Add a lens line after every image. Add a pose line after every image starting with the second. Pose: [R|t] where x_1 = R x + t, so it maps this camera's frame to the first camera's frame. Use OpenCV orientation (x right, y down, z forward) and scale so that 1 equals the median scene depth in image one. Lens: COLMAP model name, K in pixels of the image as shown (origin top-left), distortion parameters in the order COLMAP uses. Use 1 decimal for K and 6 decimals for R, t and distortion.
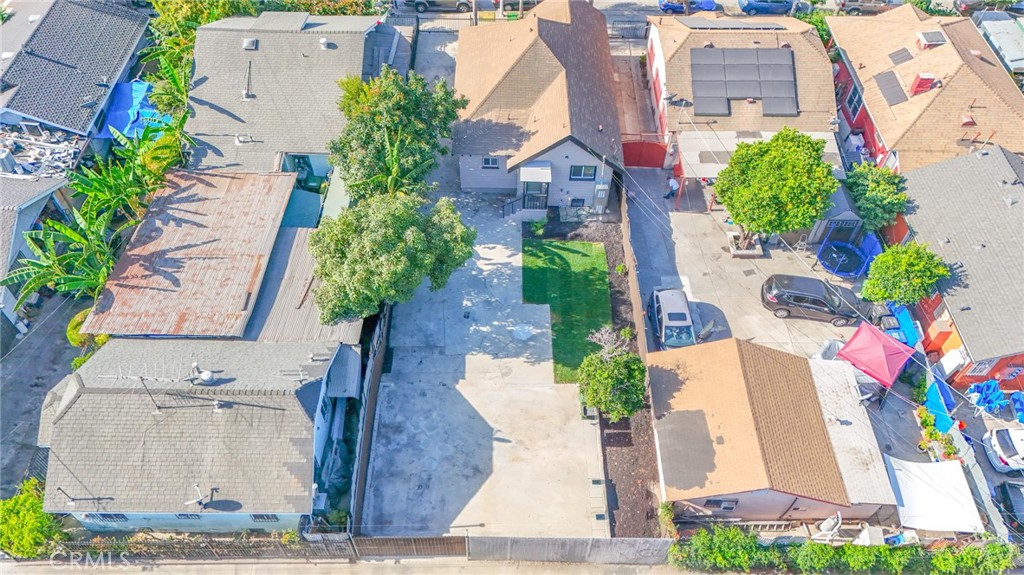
lens RADIAL K [[731.1, 0, 449.3], [0, 731.1, 289.1], [0, 0, 1]] dist [0.055570, -0.109990]
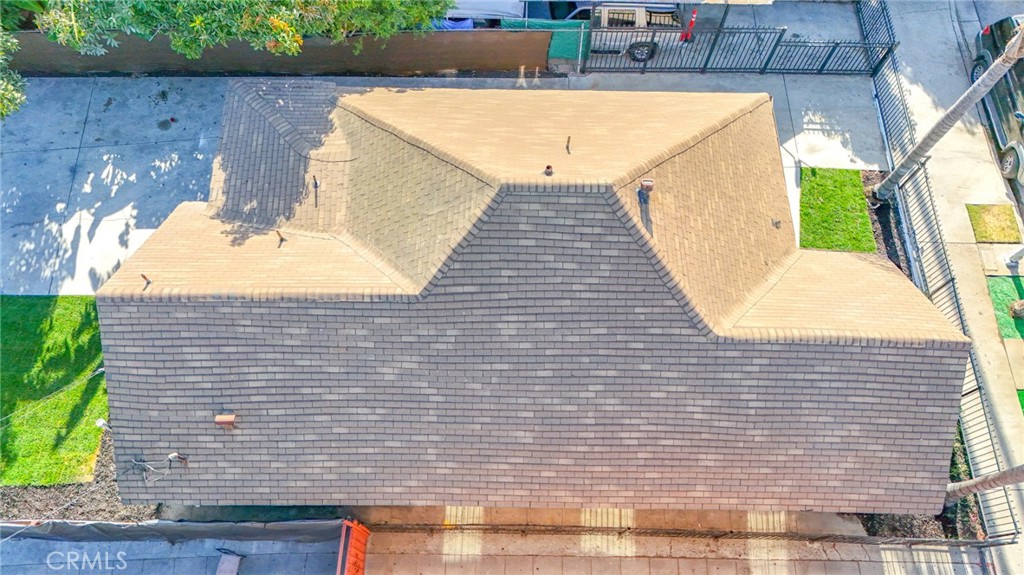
lens RADIAL K [[736.4, 0, 506.9], [0, 736.4, 287.4], [0, 0, 1]] dist [0.105323, -0.113581]
pose [[0.047388, 0.925562, -0.375618, 0.291026], [-0.793146, 0.263449, 0.549102, -0.529014], [0.607185, 0.271899, 0.746591, 0.833452]]
